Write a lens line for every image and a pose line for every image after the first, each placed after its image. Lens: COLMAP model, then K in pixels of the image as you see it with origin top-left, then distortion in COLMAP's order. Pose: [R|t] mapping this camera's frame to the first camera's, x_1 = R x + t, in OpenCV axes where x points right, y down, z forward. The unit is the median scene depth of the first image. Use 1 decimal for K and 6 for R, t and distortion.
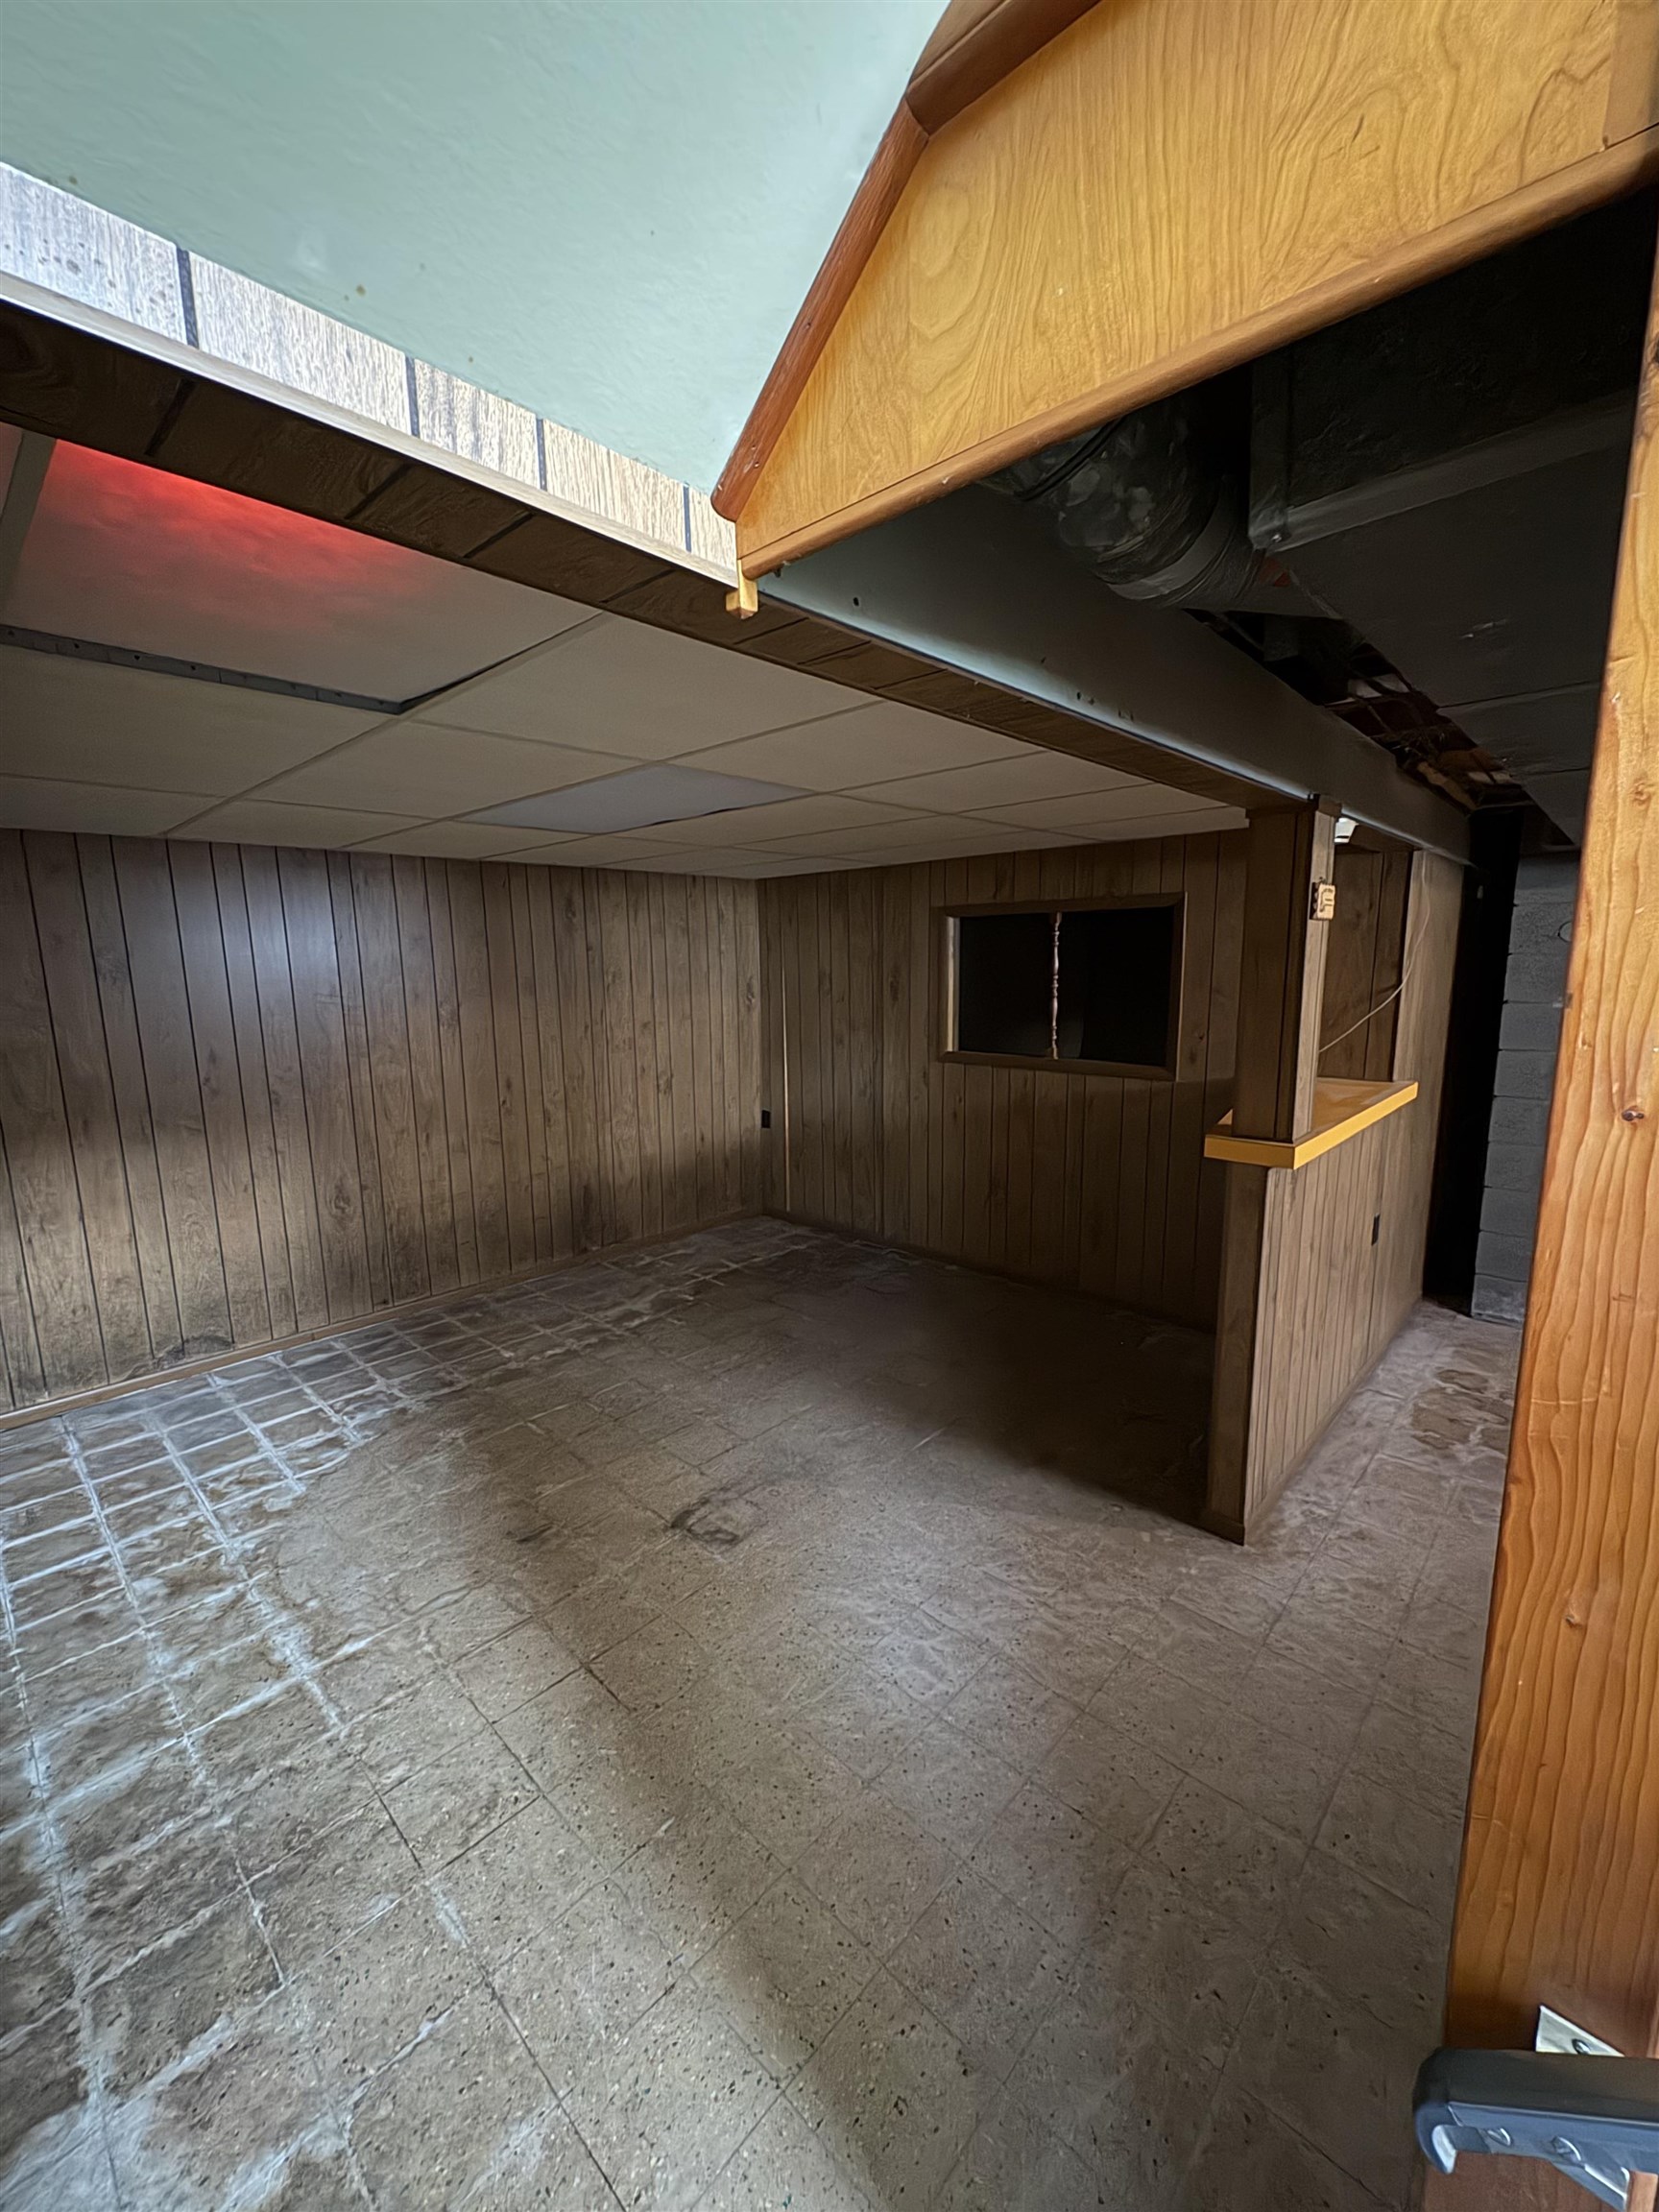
lens RADIAL K [[880.3, 0, 823.4], [0, 880.3, 1103.9], [0, 0, 1]] dist [-0.000270, -0.000359]
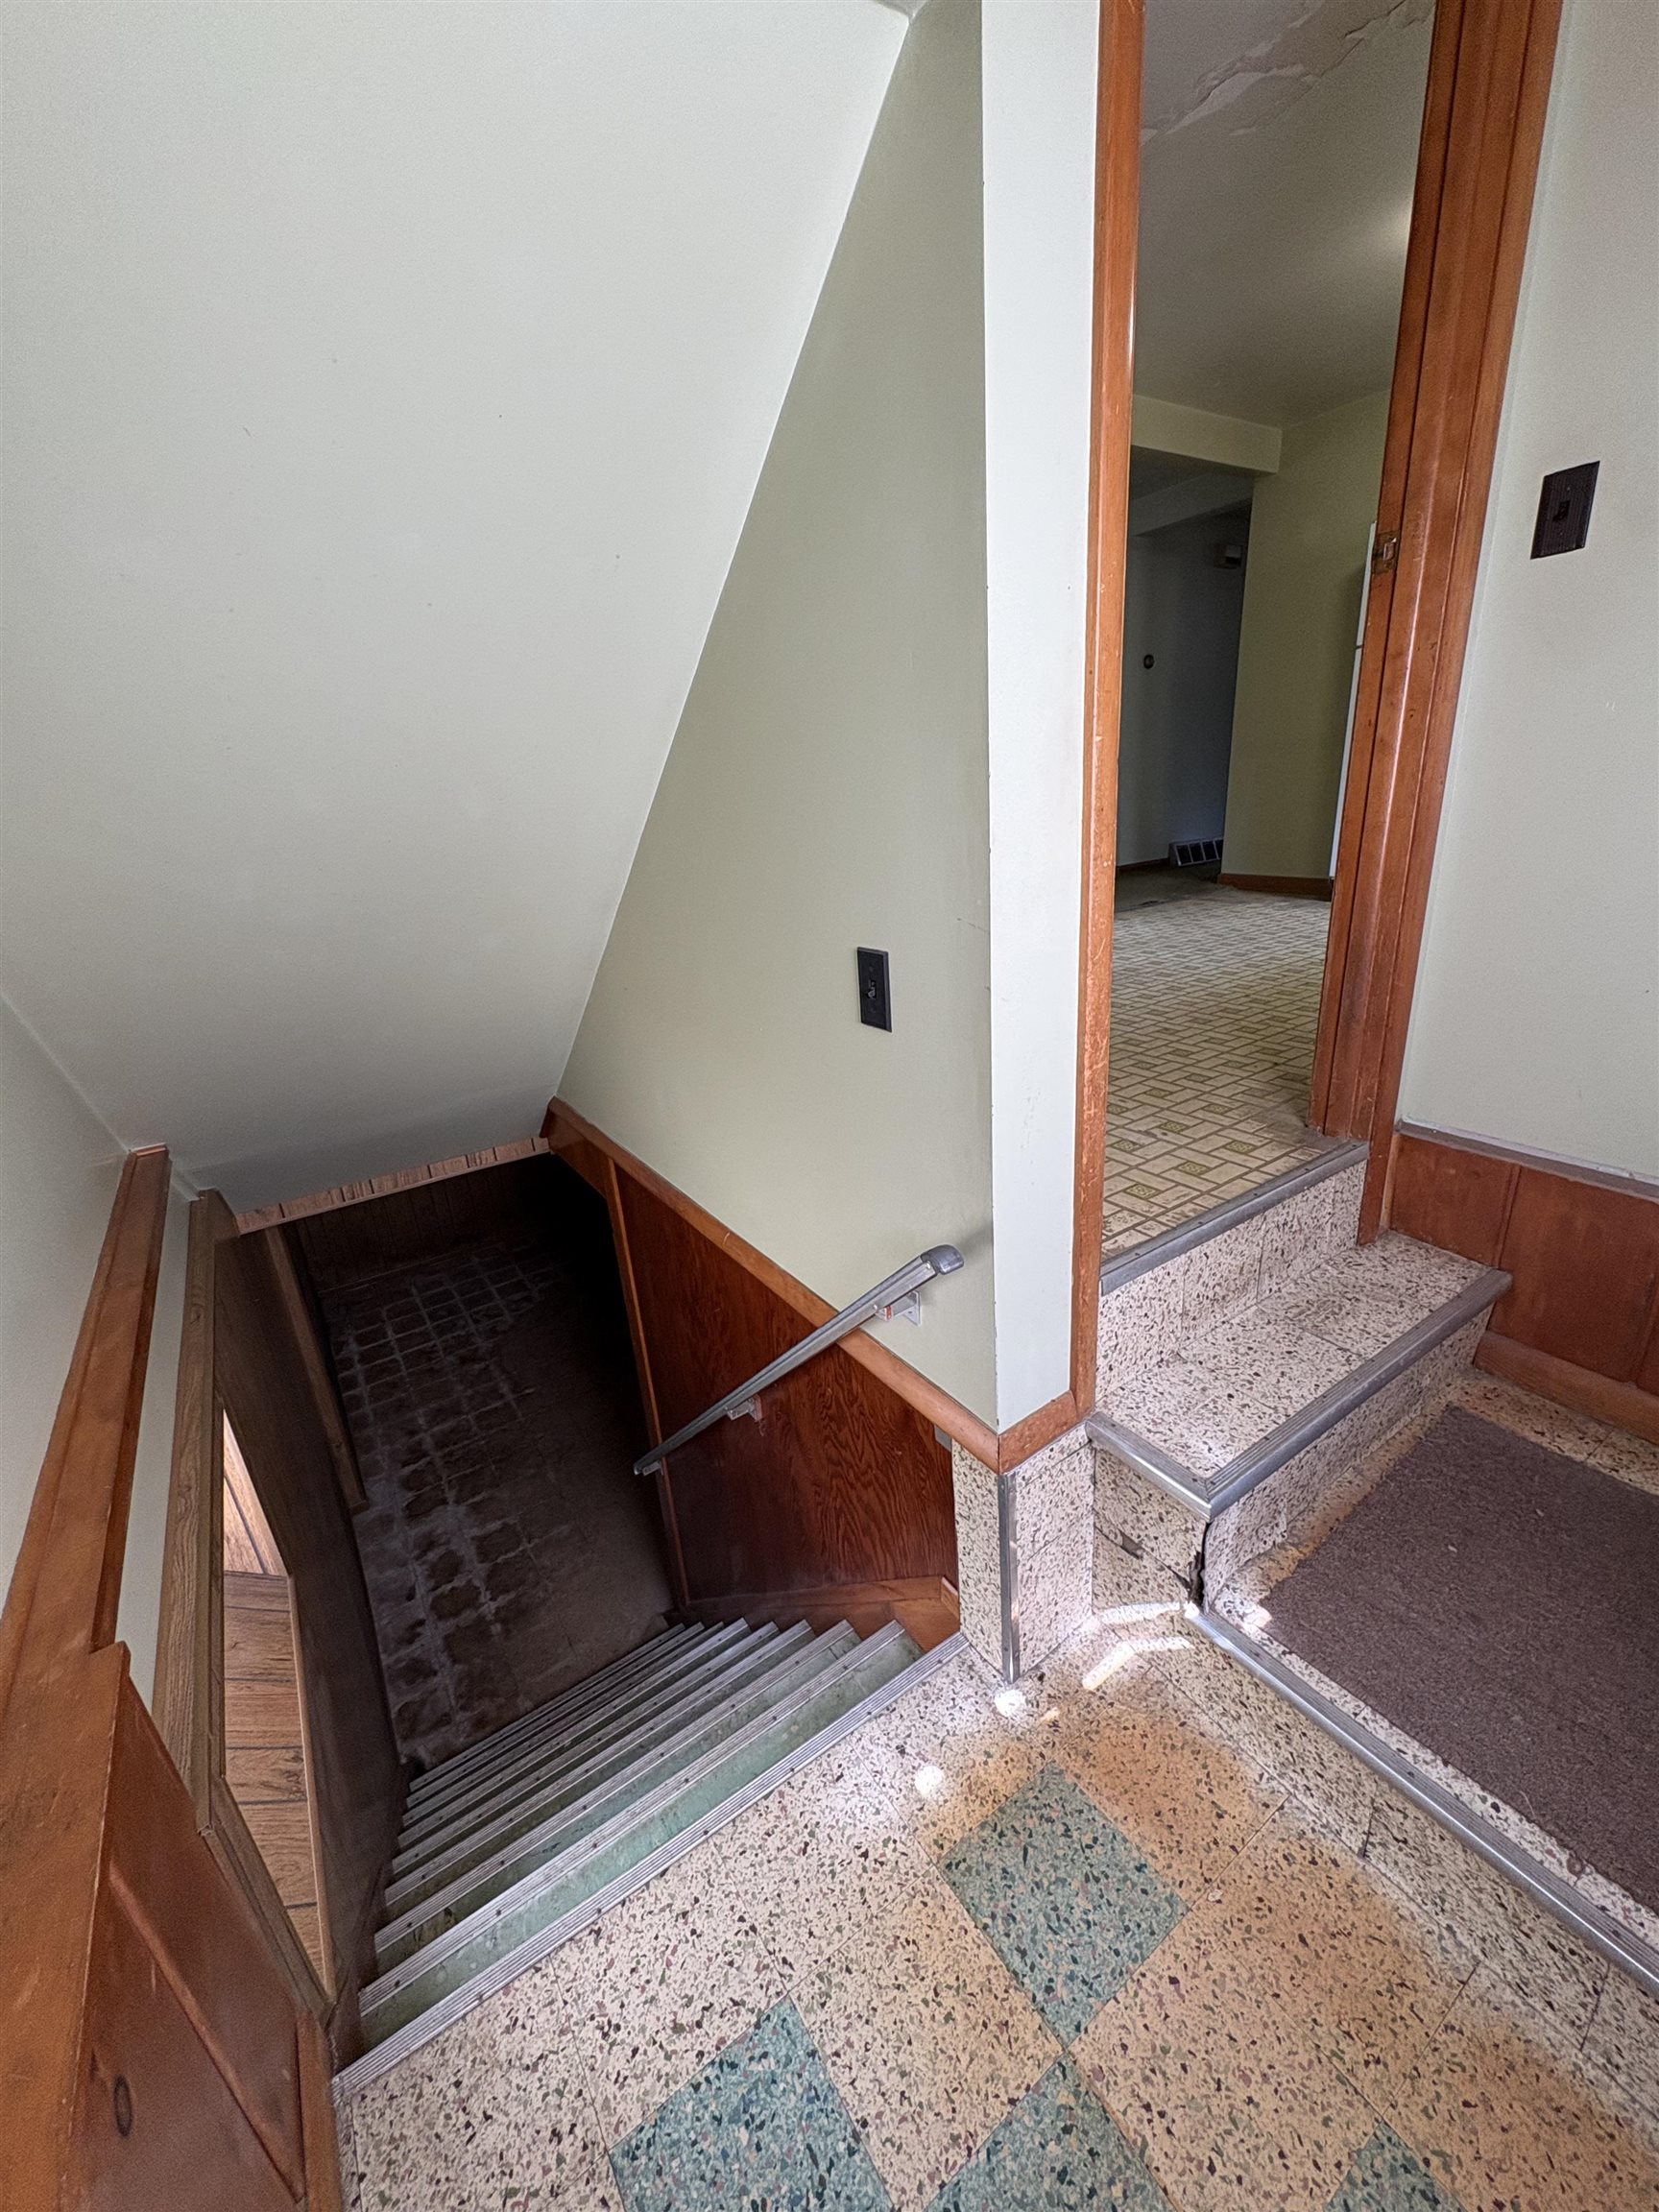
lens RADIAL K [[880.3, 0, 823.4], [0, 880.3, 1103.9], [0, 0, 1]] dist [-0.000270, -0.000359]
pose [[0.973781, 0.021214, -0.226498, 0.645949], [0.022125, 0.982090, 0.187109, -0.486472], [0.226410, -0.187215, 0.955871, -0.806504]]
